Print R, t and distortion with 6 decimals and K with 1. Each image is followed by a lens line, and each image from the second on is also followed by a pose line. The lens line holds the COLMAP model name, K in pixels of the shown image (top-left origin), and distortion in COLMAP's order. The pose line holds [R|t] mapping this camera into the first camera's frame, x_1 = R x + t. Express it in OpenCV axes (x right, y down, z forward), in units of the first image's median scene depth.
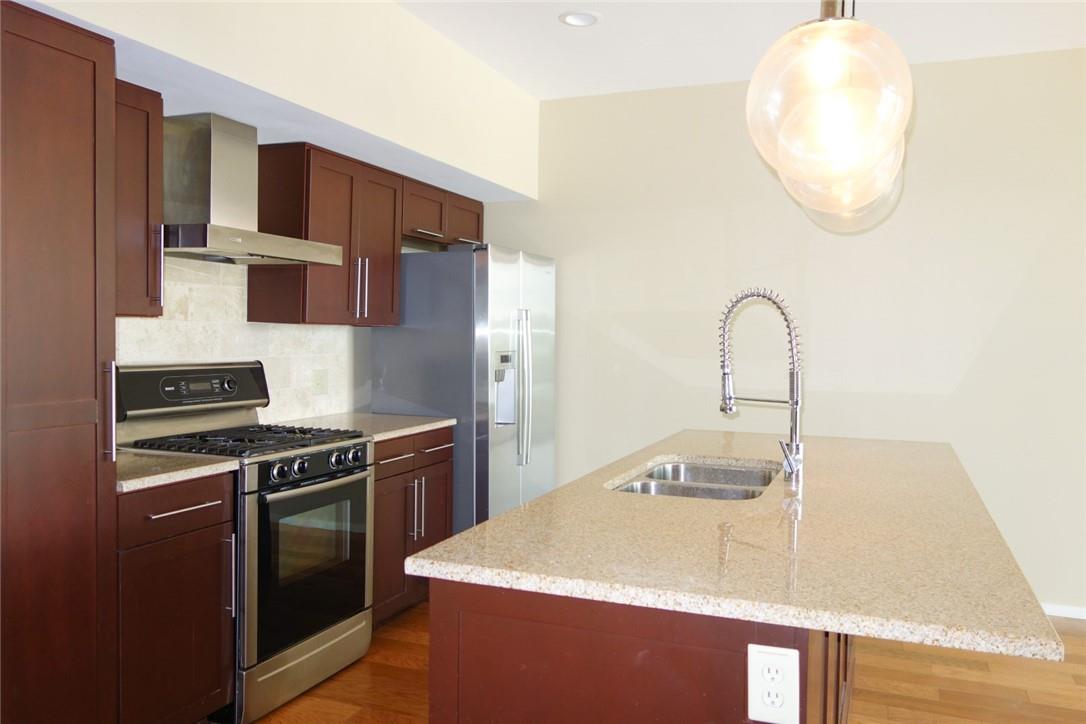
lens RADIAL K [[865.8, 0, 550.5], [0, 865.8, 369.5], [0, 0, 1]] dist [0.008403, -0.003998]
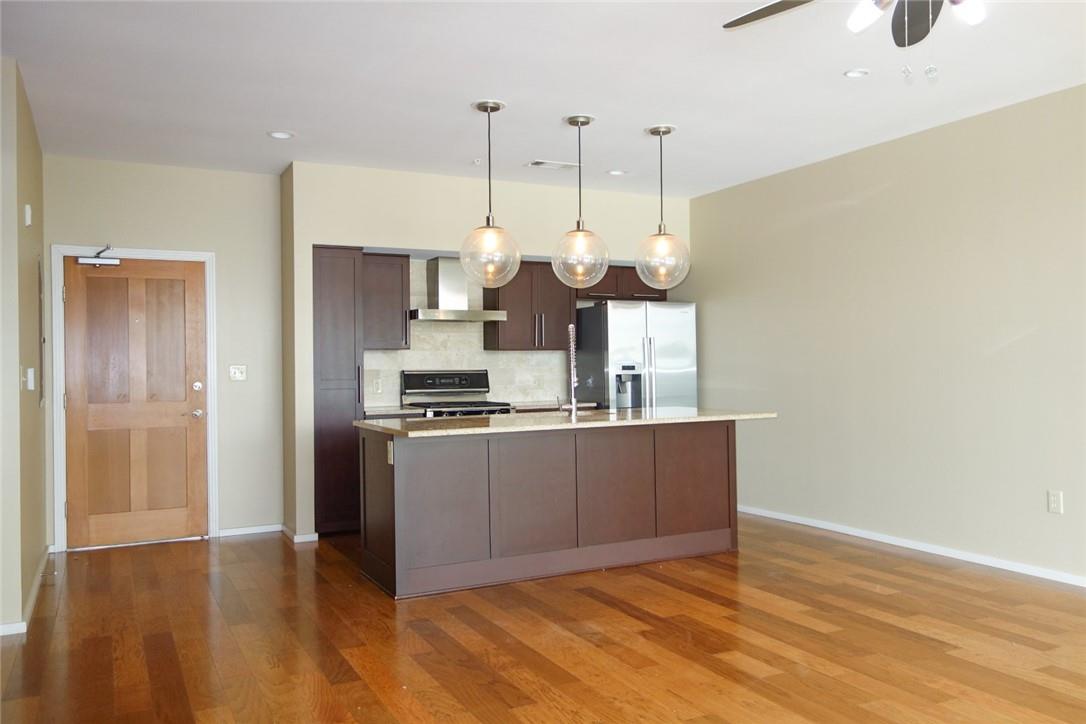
lens RADIAL K [[865.8, 0, 539.2], [0, 865.8, 352.8], [0, 0, 1]] dist [0.008403, -0.003998]
pose [[0.751401, -0.033202, -0.659010, 1.192681], [-0.004109, 0.998479, -0.054989, 0.067476], [0.659833, 0.044027, 0.750121, -0.461452]]
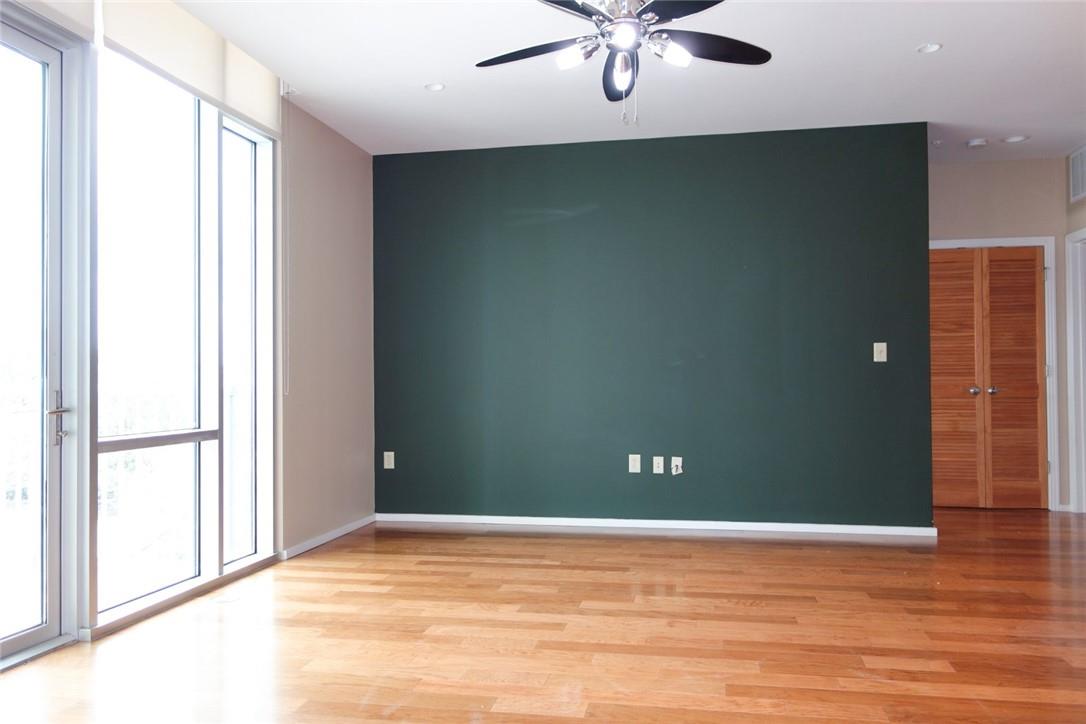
lens RADIAL K [[865.8, 0, 557.4], [0, 865.8, 358.5], [0, 0, 1]] dist [0.008403, -0.003998]
pose [[-0.978715, -0.014869, -0.204687, 1.239689], [-0.018790, 0.999675, 0.017225, 0.047893], [0.204364, 0.020705, -0.978676, 1.334259]]
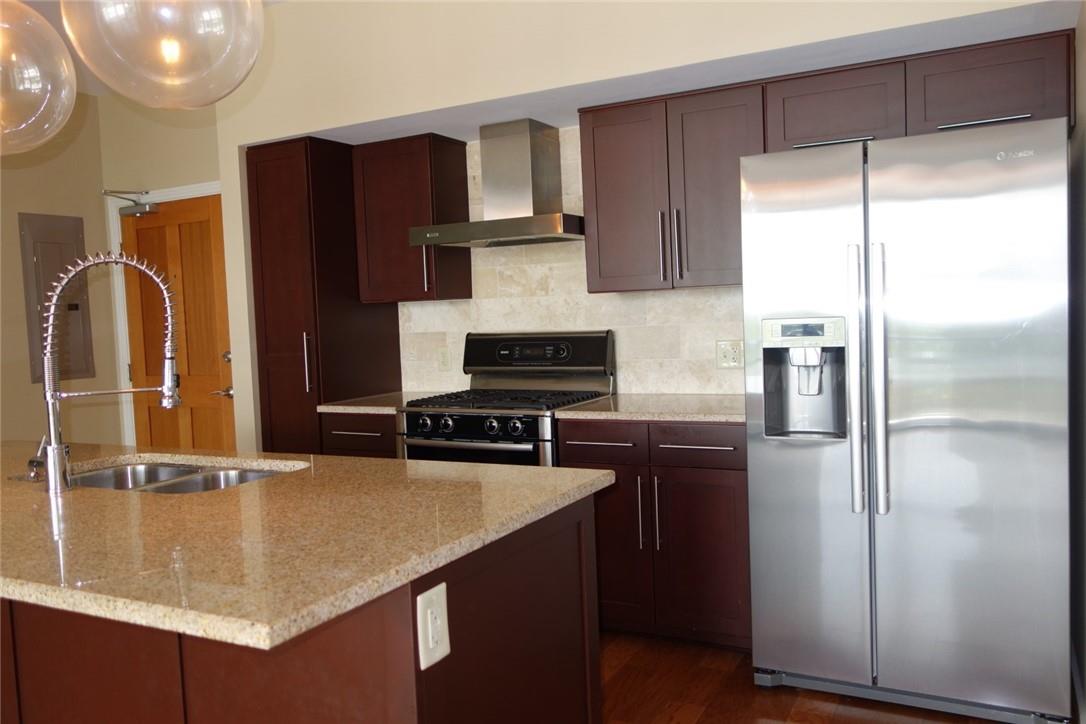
lens RADIAL K [[865.8, 0, 531.3], [0, 865.8, 354.4], [0, 0, 1]] dist [0.008403, -0.003998]
pose [[-0.110838, 0.039754, -0.993043, 0.778012], [-0.000417, 0.999198, 0.040046, -0.024622], [0.993838, 0.004853, -0.110733, 1.144040]]
